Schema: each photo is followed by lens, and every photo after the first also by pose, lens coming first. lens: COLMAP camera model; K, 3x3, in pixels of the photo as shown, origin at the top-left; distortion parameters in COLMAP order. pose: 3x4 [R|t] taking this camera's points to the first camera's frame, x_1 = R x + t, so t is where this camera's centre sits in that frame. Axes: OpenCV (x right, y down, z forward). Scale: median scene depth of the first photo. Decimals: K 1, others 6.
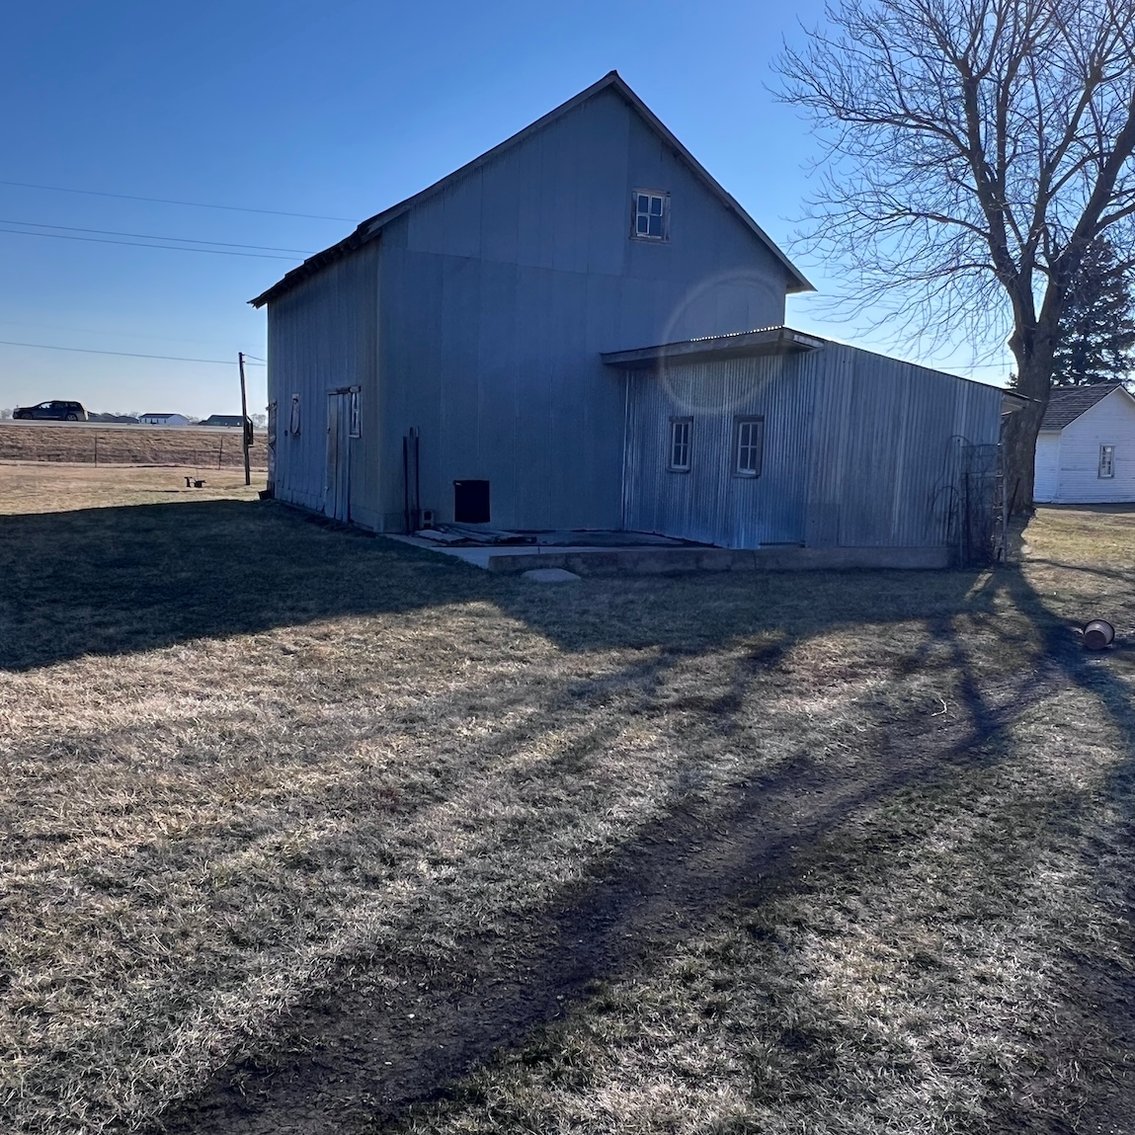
lens RADIAL K [[1111.8, 0, 567.5], [0, 1111.8, 567.5], [0, 0, 1]] dist [0.023677, -0.017473]
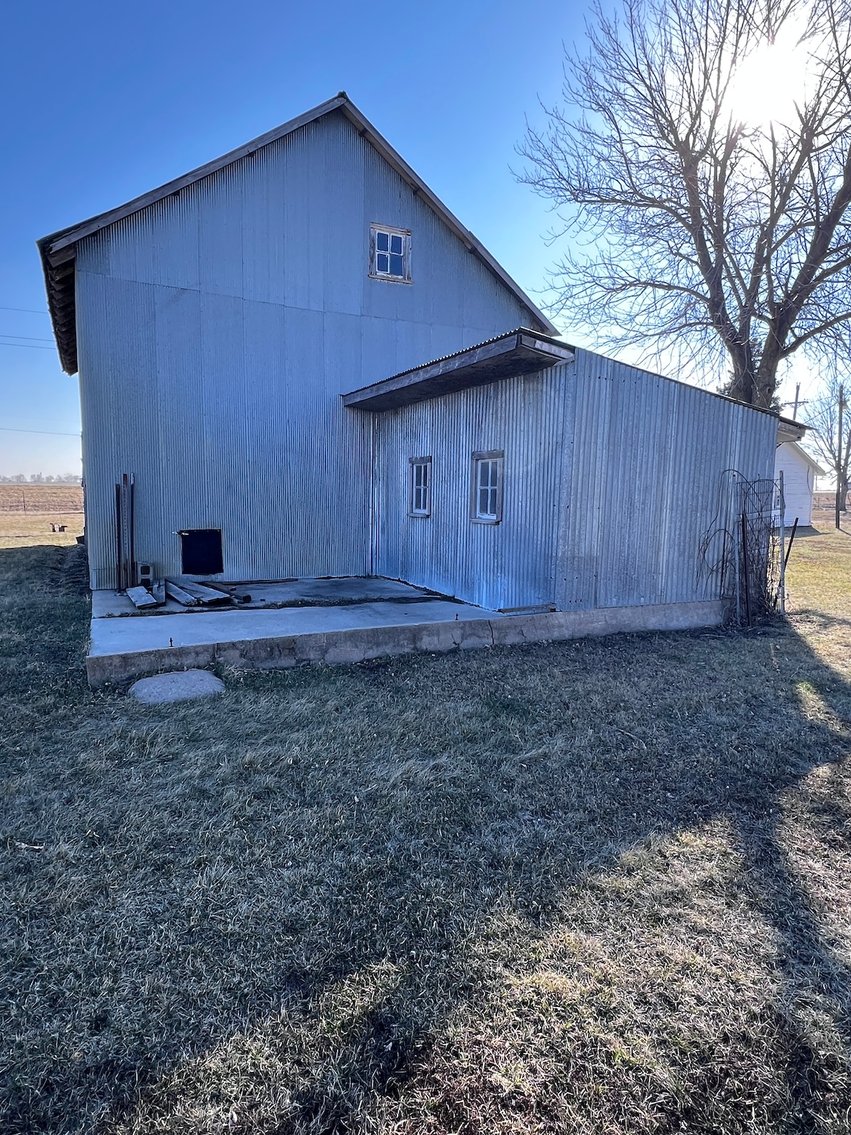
lens RADIAL K [[679.4, 0, 425.5], [0, 679.4, 567.5], [0, 0, 1]] dist [0.014200, 0.000469]
pose [[0.999490, -0.022052, 0.023095, 0.090361], [0.022028, 0.999757, 0.001287, -0.043412], [-0.023118, -0.000778, 0.999732, 0.425160]]
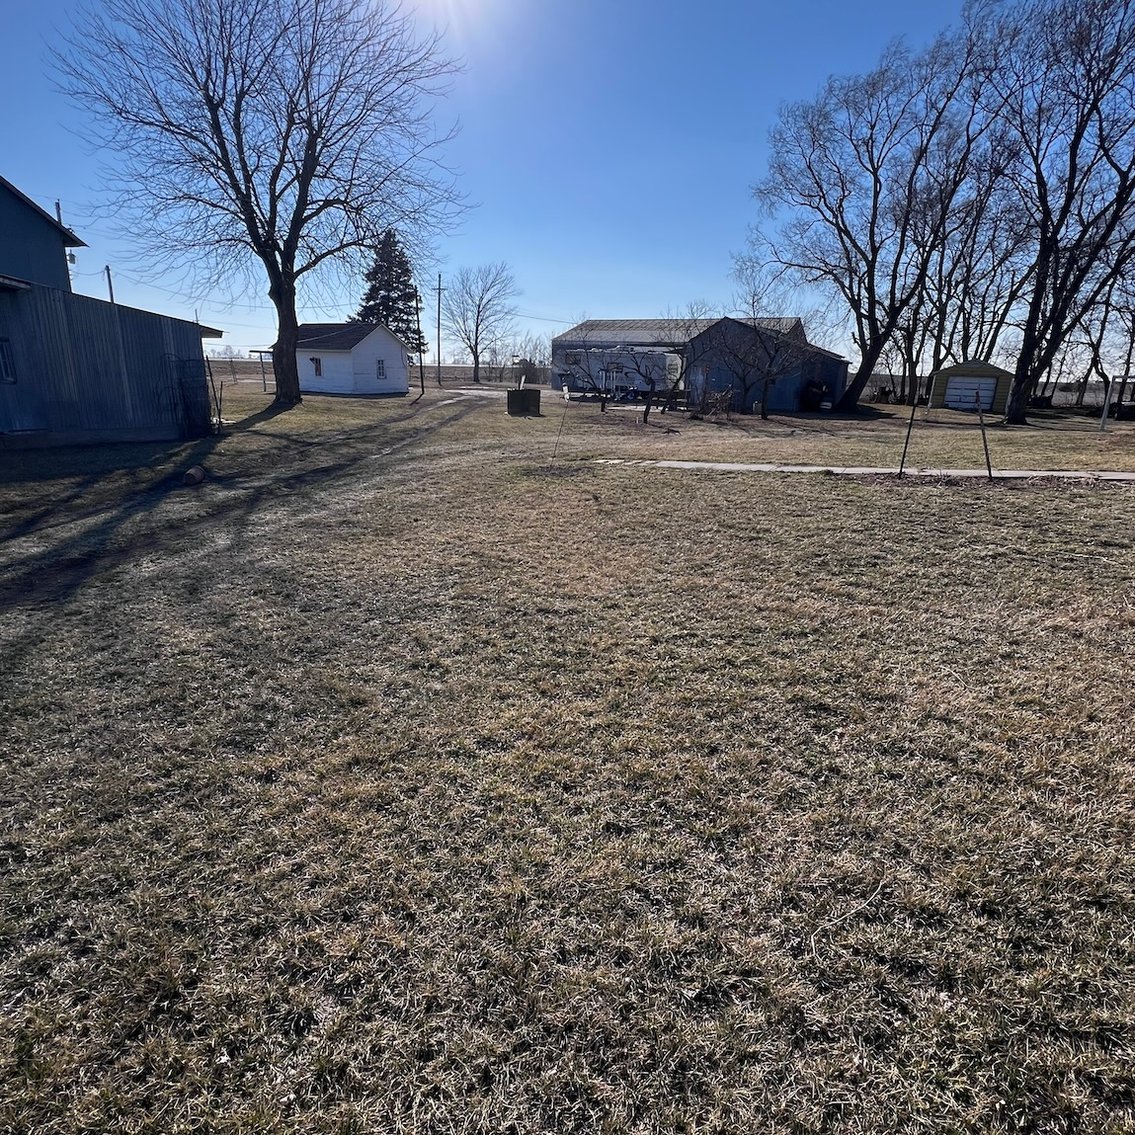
lens RADIAL K [[653.4, 0, 567.5], [0, 653.4, 567.5], [0, 0, 1]] dist [0.000968, -0.000048]
pose [[0.819552, -0.172316, 0.546481, 0.222731], [0.059432, 0.974130, 0.218033, 0.007729], [-0.569915, -0.146210, 0.808591, -0.103393]]
